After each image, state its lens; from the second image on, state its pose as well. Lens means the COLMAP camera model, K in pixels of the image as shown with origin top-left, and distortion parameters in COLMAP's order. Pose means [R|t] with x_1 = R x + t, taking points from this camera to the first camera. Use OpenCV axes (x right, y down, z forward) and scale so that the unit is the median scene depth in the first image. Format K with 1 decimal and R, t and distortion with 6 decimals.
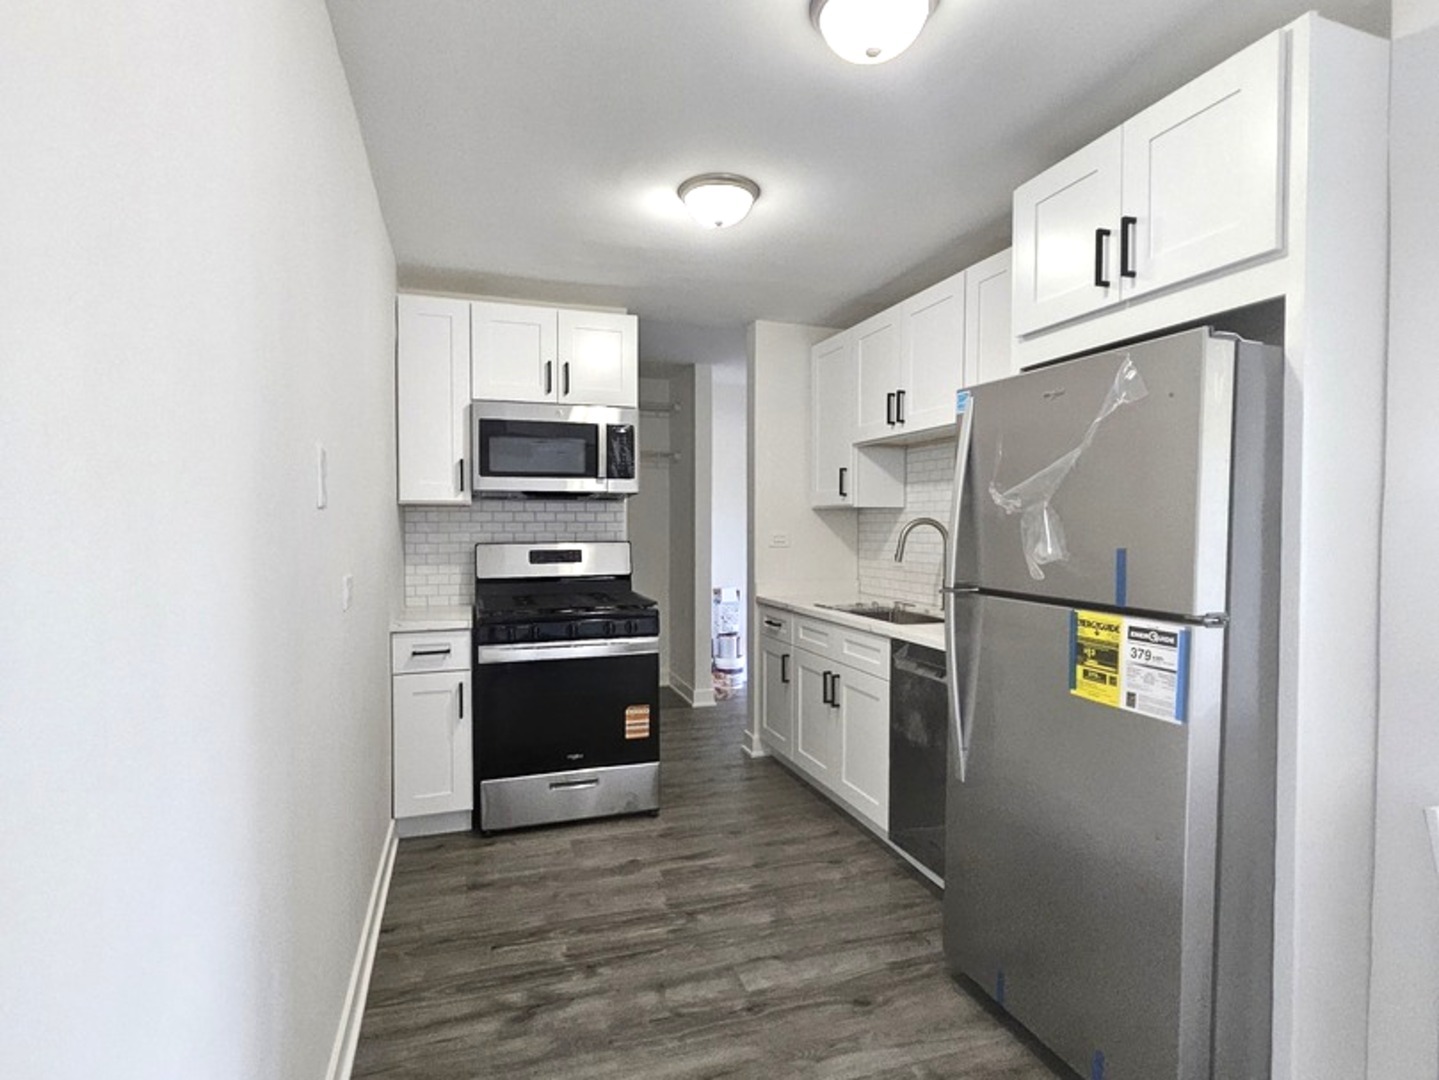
lens RADIAL K [[744.2, 0, 719.5], [0, 744.2, 540.0], [0, 0, 1]] dist [0.000137, -0.000002]
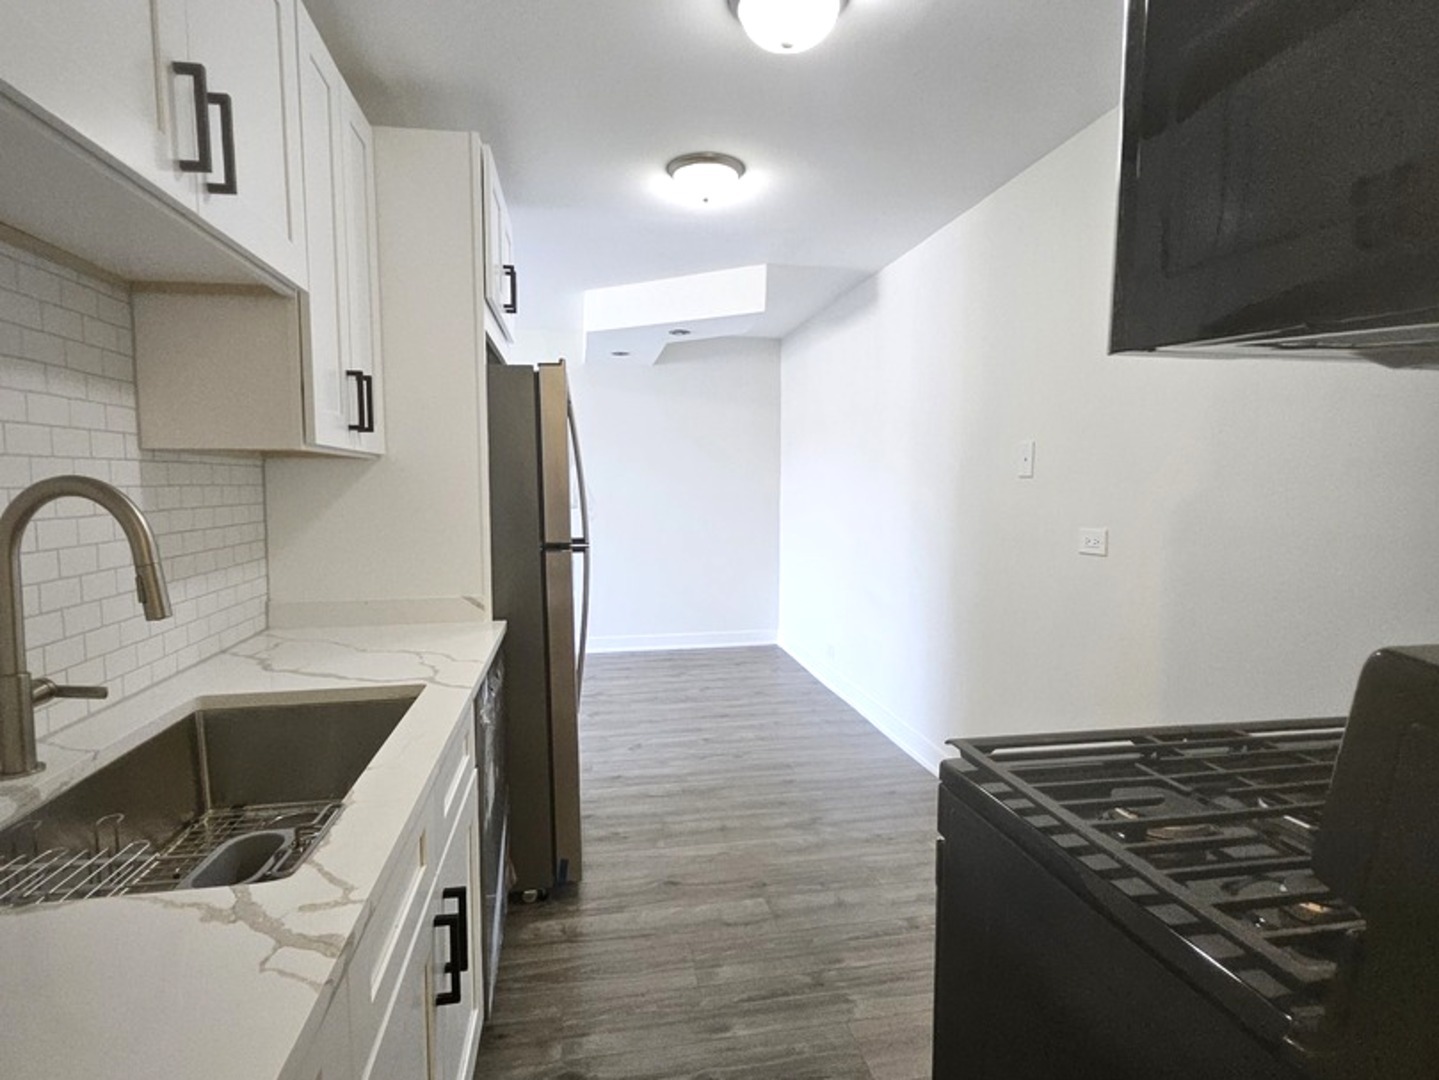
lens RADIAL K [[744.2, 0, 719.5], [0, 744.2, 540.0], [0, 0, 1]] dist [0.000137, -0.000002]
pose [[-0.989891, -0.012020, 0.141317, -0.027719], [0.002633, 0.994673, 0.103043, -0.031345], [-0.141803, 0.102374, -0.984587, 1.140656]]
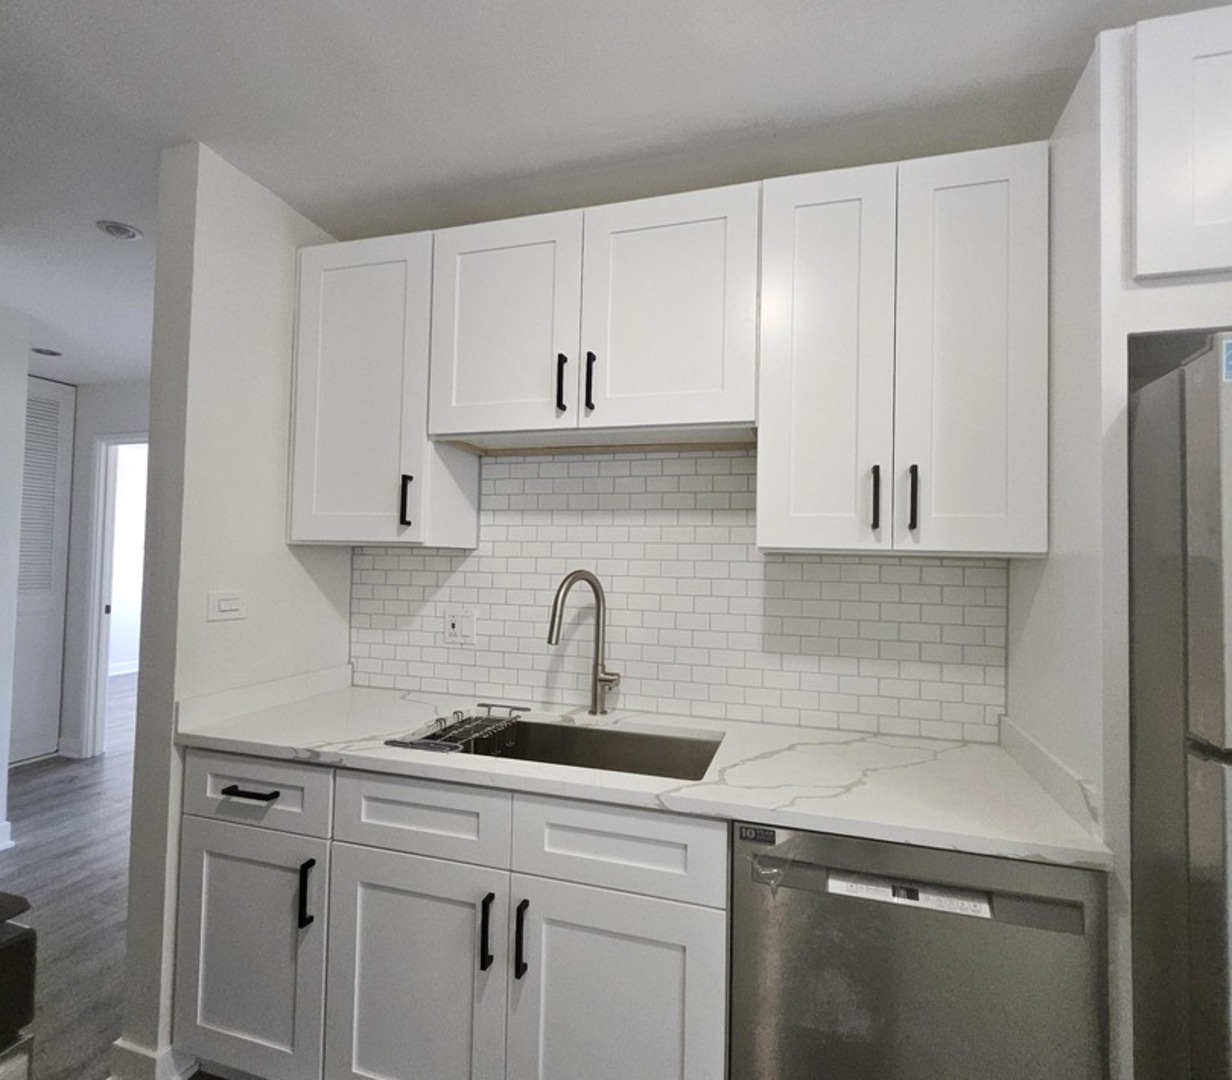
lens RADIAL K [[652.7, 0, 616.0], [0, 652.7, 540.0], [0, 0, 1]] dist [0.004281, -0.000544]
pose [[0.583638, 0.033649, 0.811317, -0.134838], [-0.002014, 0.999198, -0.039992, -0.030182], [-0.812012, 0.021707, 0.583237, 0.601879]]
